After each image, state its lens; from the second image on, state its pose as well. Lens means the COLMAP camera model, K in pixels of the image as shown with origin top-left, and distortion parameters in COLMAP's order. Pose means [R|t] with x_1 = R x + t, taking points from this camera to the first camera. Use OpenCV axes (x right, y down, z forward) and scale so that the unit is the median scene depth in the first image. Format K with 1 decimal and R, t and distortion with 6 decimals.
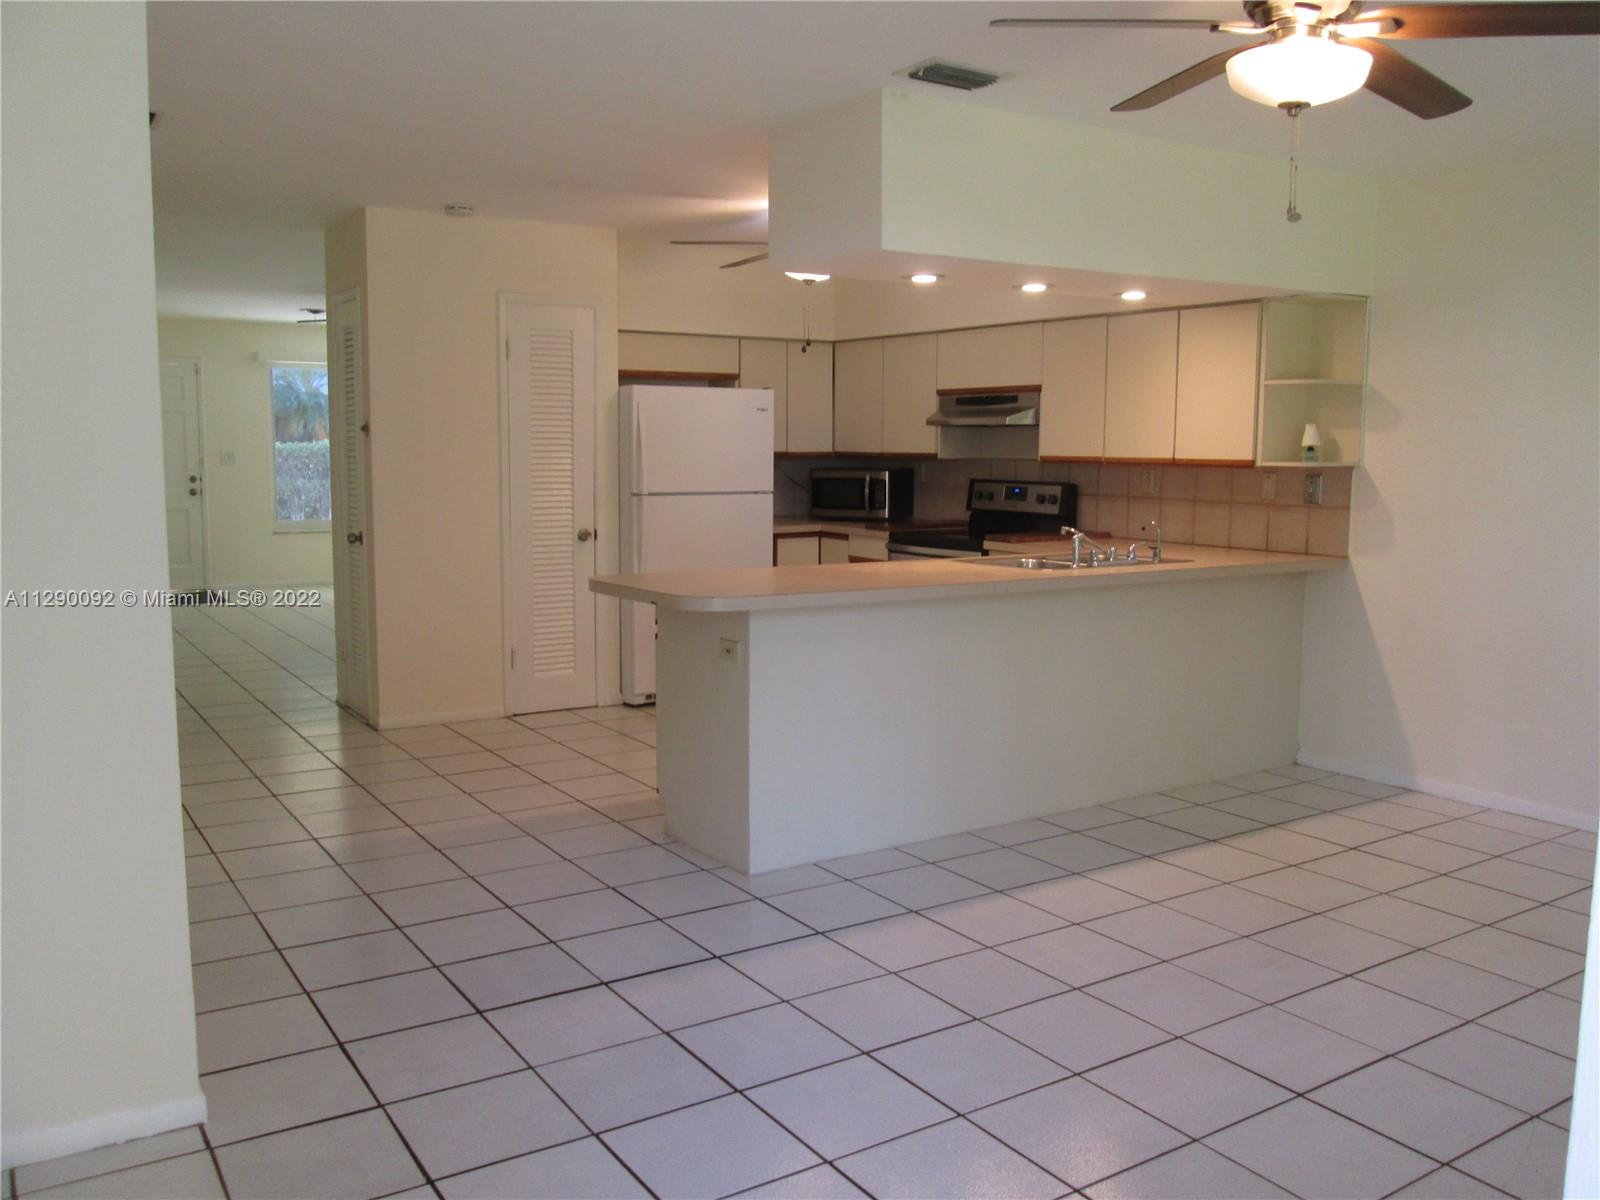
lens RADIAL K [[1327.3, 0, 801.0], [0, 1327.3, 605.8], [0, 0, 1]] dist [-0.043322, 0.011548]
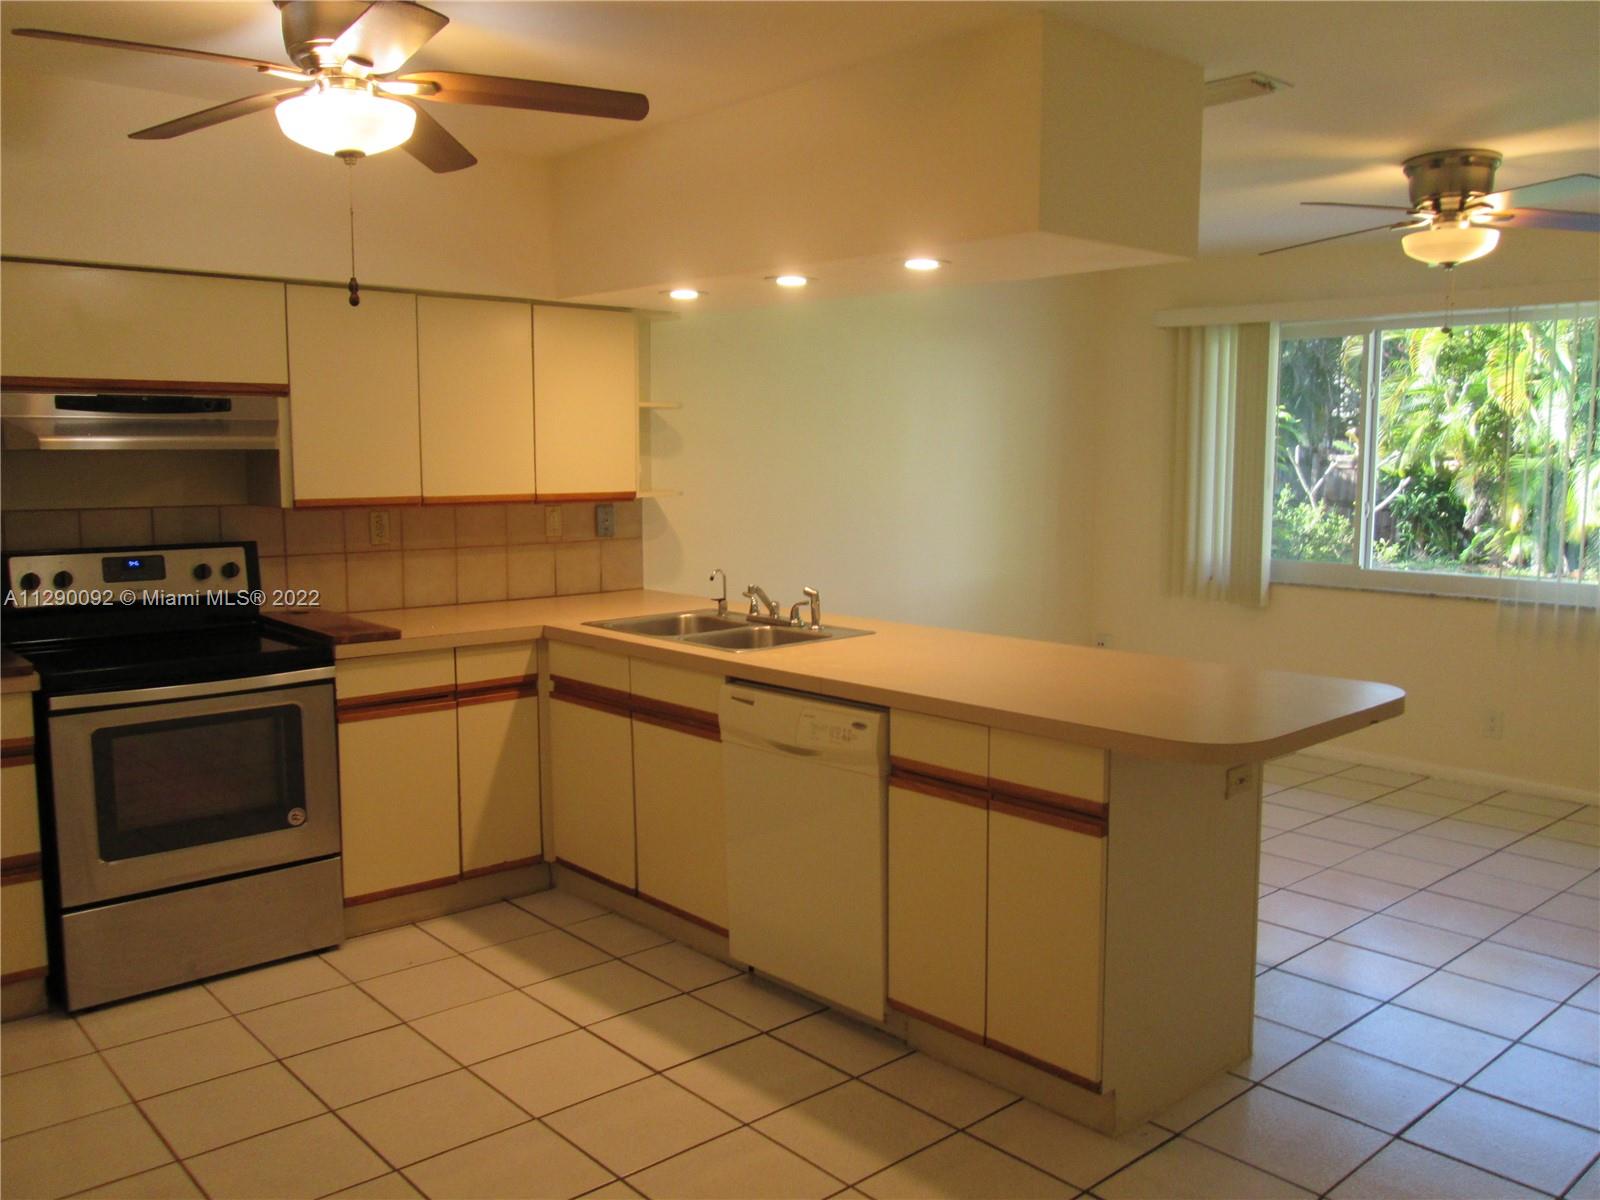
lens RADIAL K [[1327.3, 0, 810.1], [0, 1327.3, 592.9], [0, 0, 1]] dist [-0.043322, 0.011548]
pose [[-0.147495, -0.113576, 0.982520, -0.509328], [0.115467, 0.984615, 0.131152, -0.134365], [-0.982300, 0.132793, -0.132112, 0.924679]]
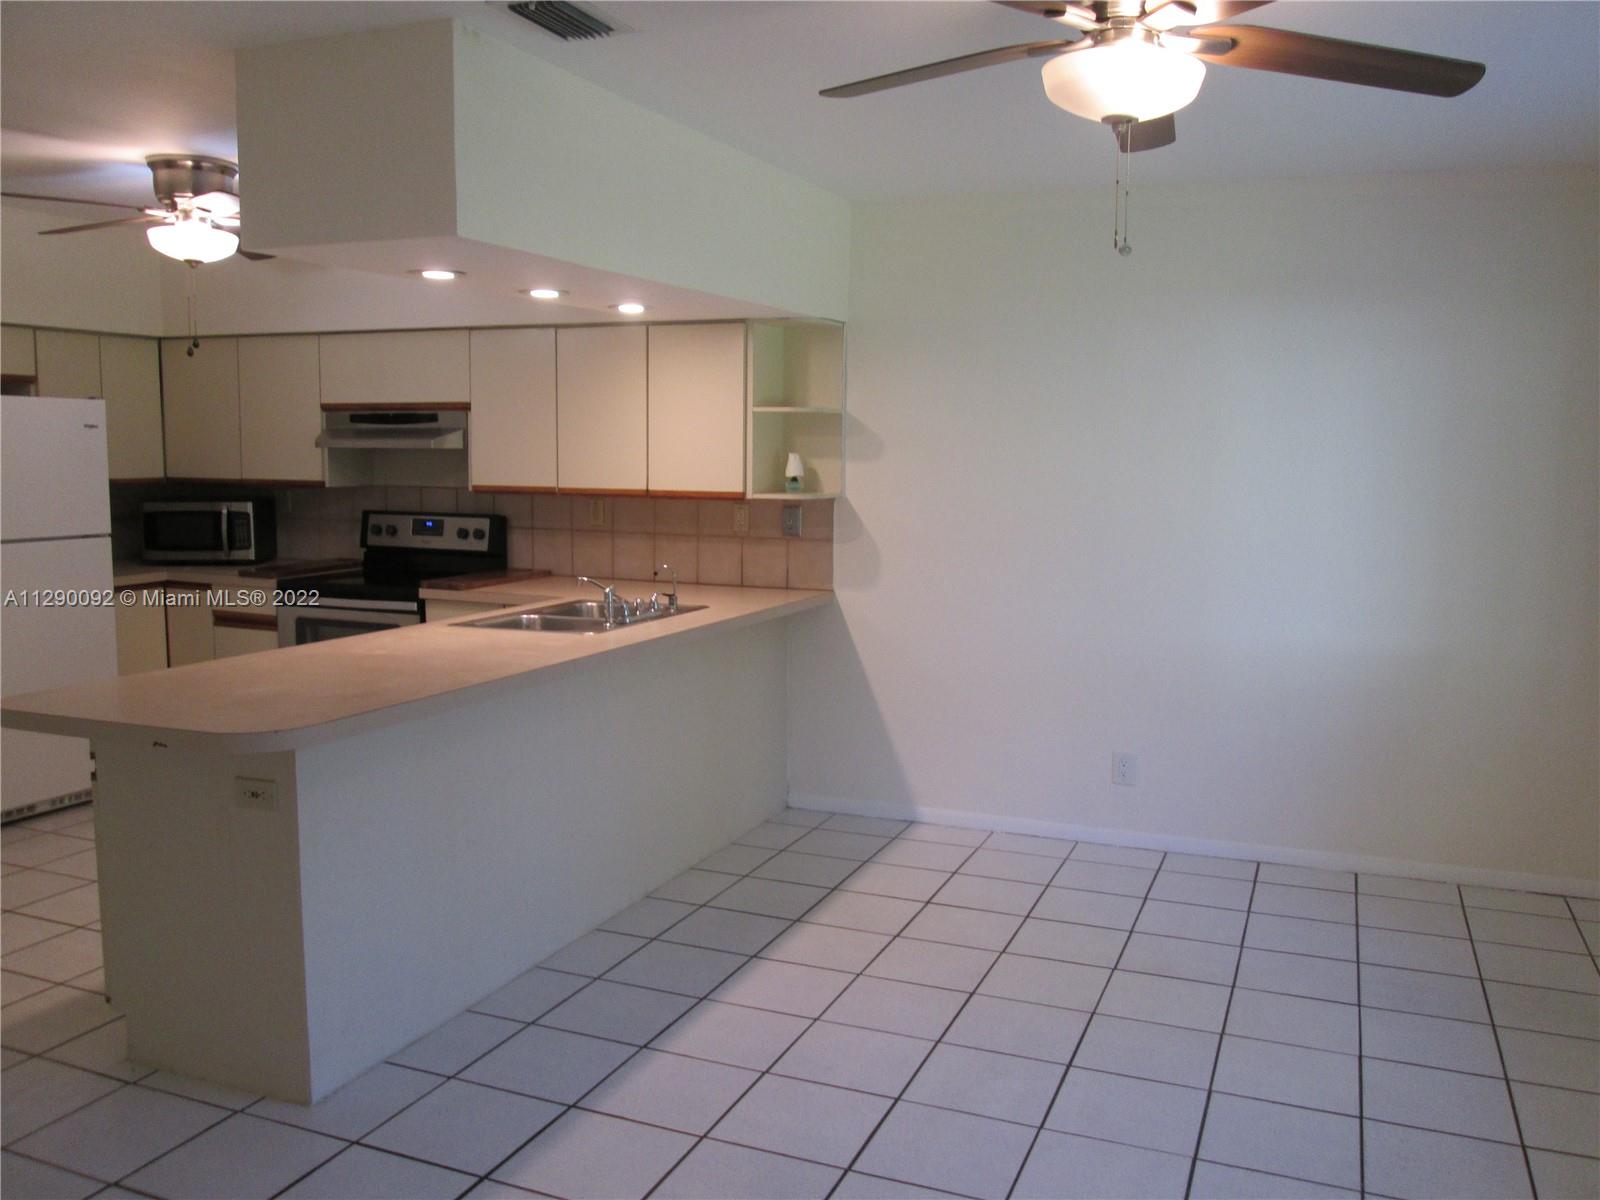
lens RADIAL K [[1327.3, 0, 801.7], [0, 1327.3, 612.8], [0, 0, 1]] dist [-0.043322, 0.011548]
pose [[0.826933, -0.064836, 0.558550, -0.138507], [0.060945, 0.997813, 0.025596, -0.043072], [-0.558988, 0.012874, 0.829076, 0.185651]]
